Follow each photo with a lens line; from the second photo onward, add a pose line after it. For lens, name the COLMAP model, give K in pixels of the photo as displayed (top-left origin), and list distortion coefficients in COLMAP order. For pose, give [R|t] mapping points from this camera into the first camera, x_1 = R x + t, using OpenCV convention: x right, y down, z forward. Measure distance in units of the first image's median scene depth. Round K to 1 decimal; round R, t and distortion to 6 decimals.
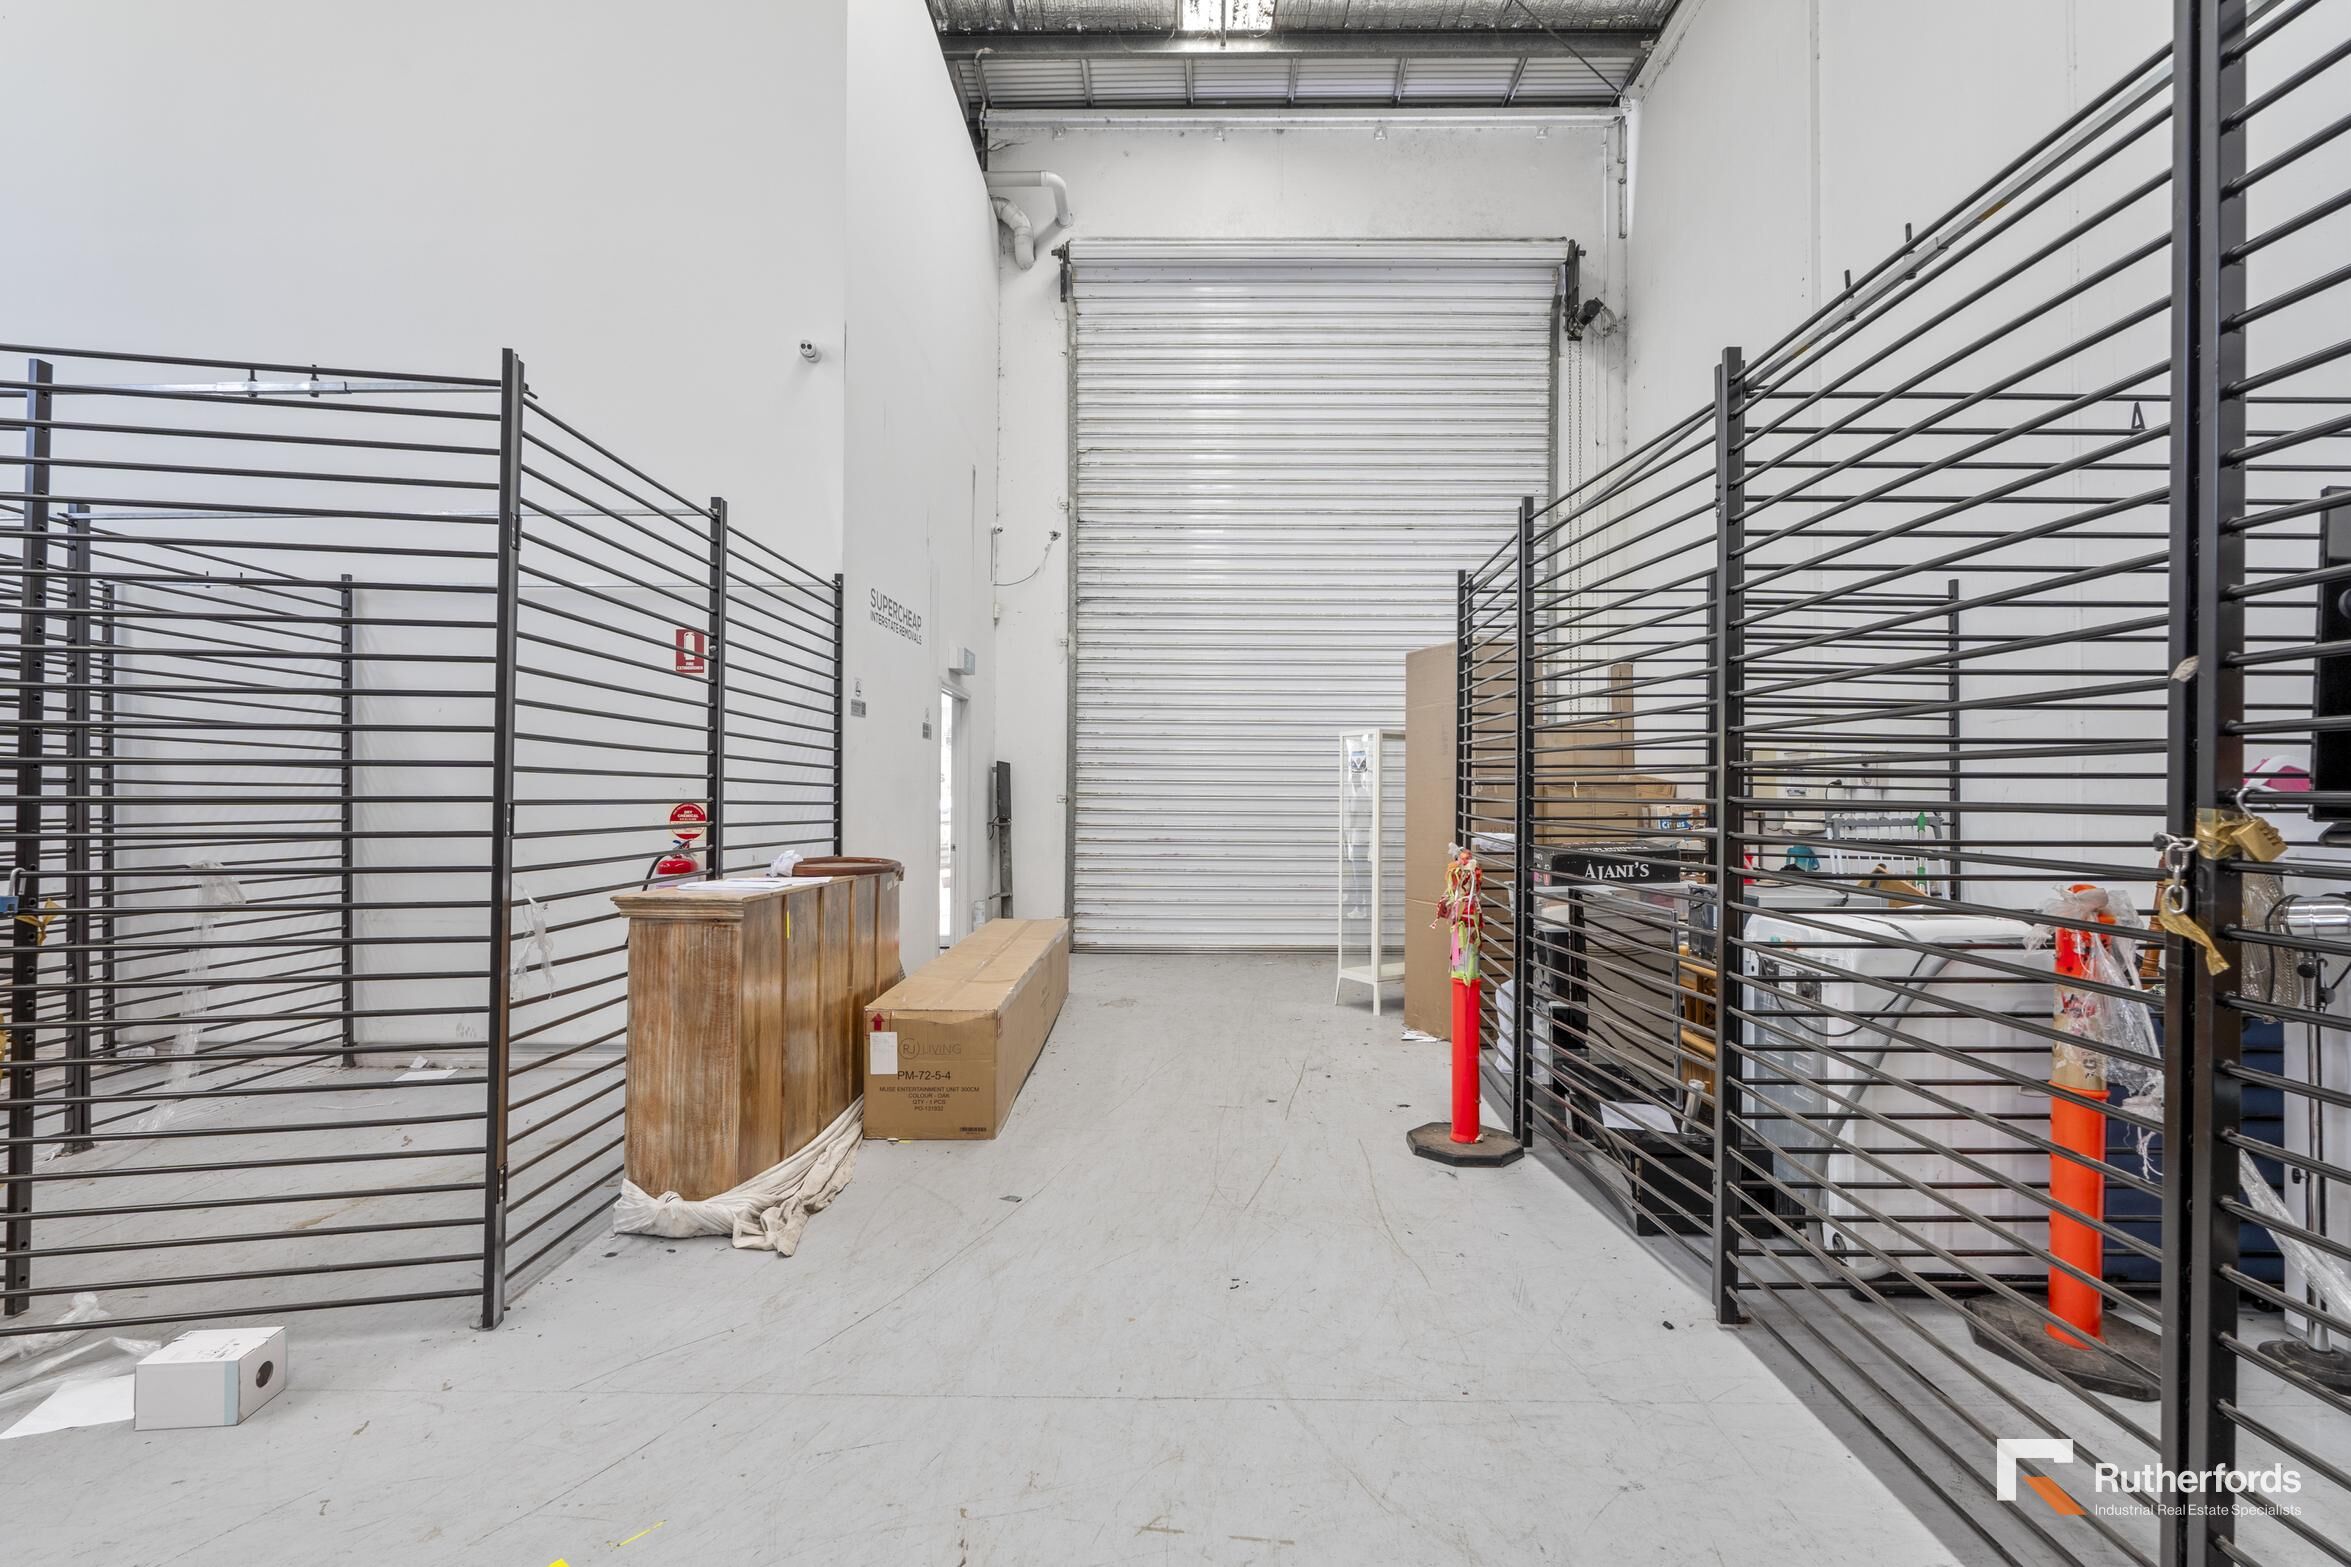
lens RADIAL K [[1020.3, 0, 1177.0], [0, 1020.3, 786.1], [0, 0, 1]] dist [-0.008173, 0.002885]
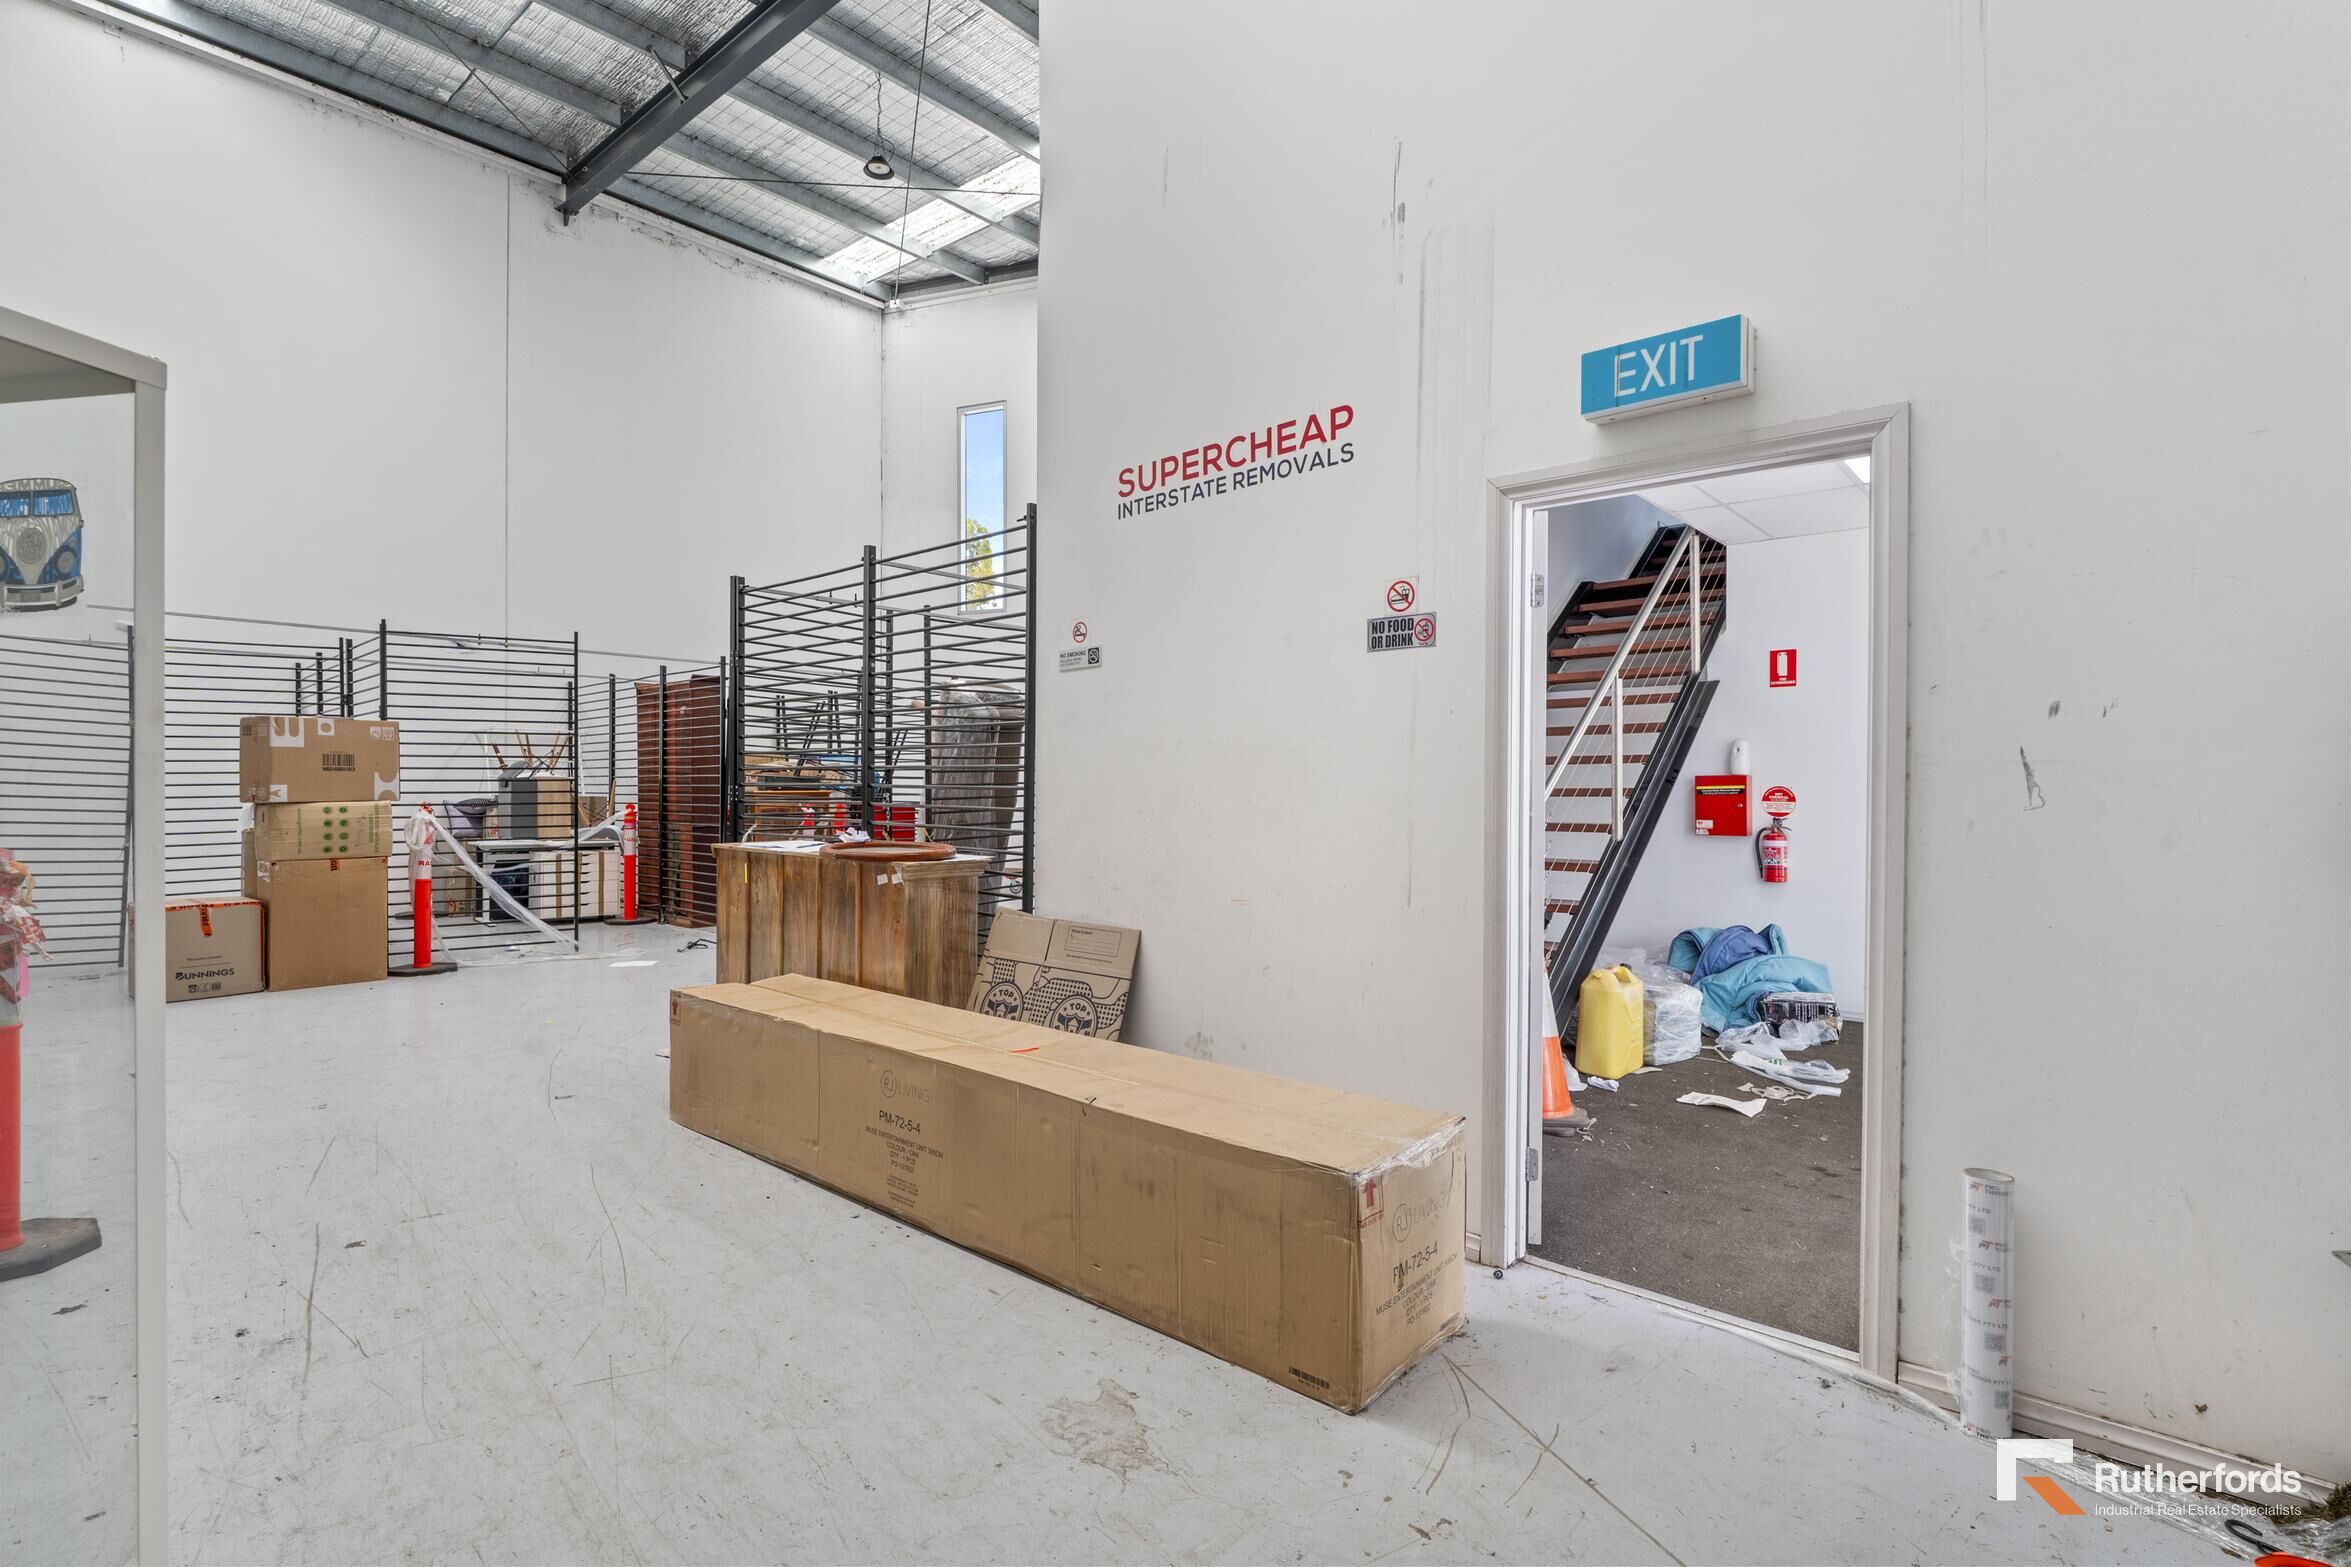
lens RADIAL K [[1099.9, 0, 1175.5], [0, 1099.9, 783.5], [0, 0, 1]] dist [-0.002765, -0.000088]
pose [[-0.658077, -0.010510, -0.752878, 0.312492], [0.002937, 0.999859, -0.016525, 0.034146], [0.752945, -0.013086, -0.657953, 2.091867]]
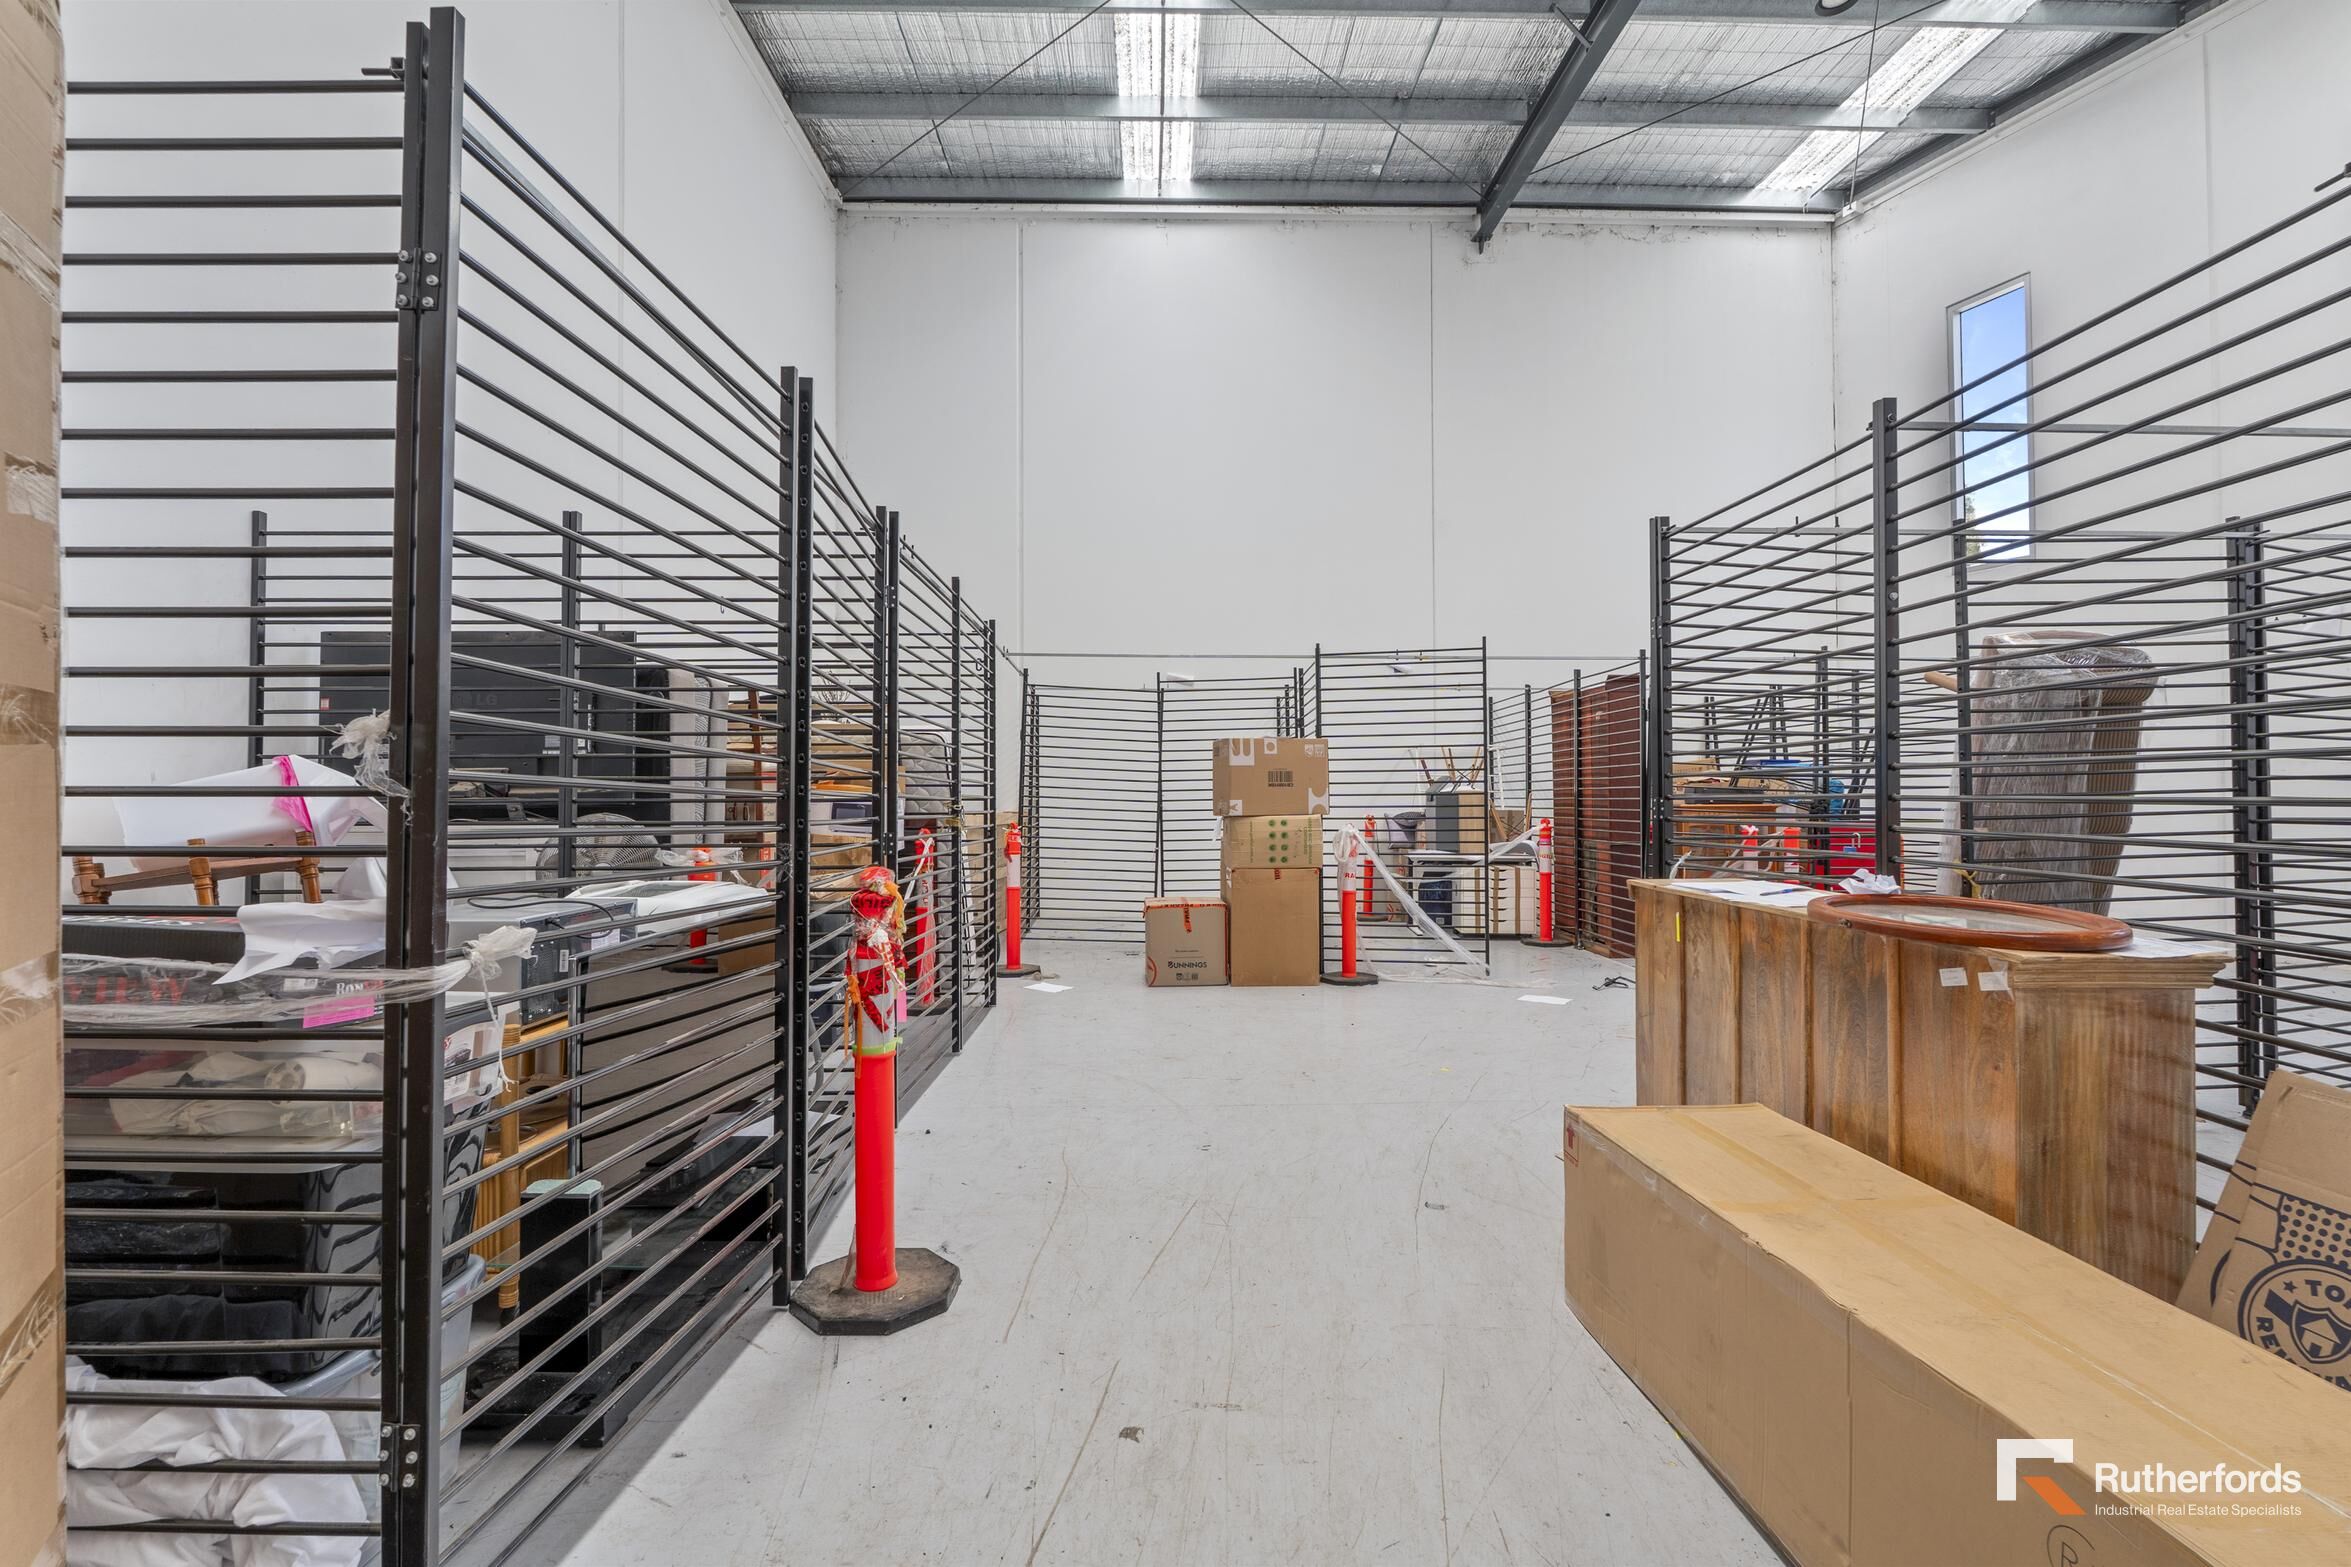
lens RADIAL K [[1020.3, 0, 1177.0], [0, 1020.3, 786.1], [0, 0, 1]] dist [-0.008173, 0.002885]
pose [[-0.999516, -0.004888, -0.030723, 0.098031], [-0.004075, 0.999642, -0.026460, 0.026970], [0.030841, -0.026322, -0.999178, 1.667114]]
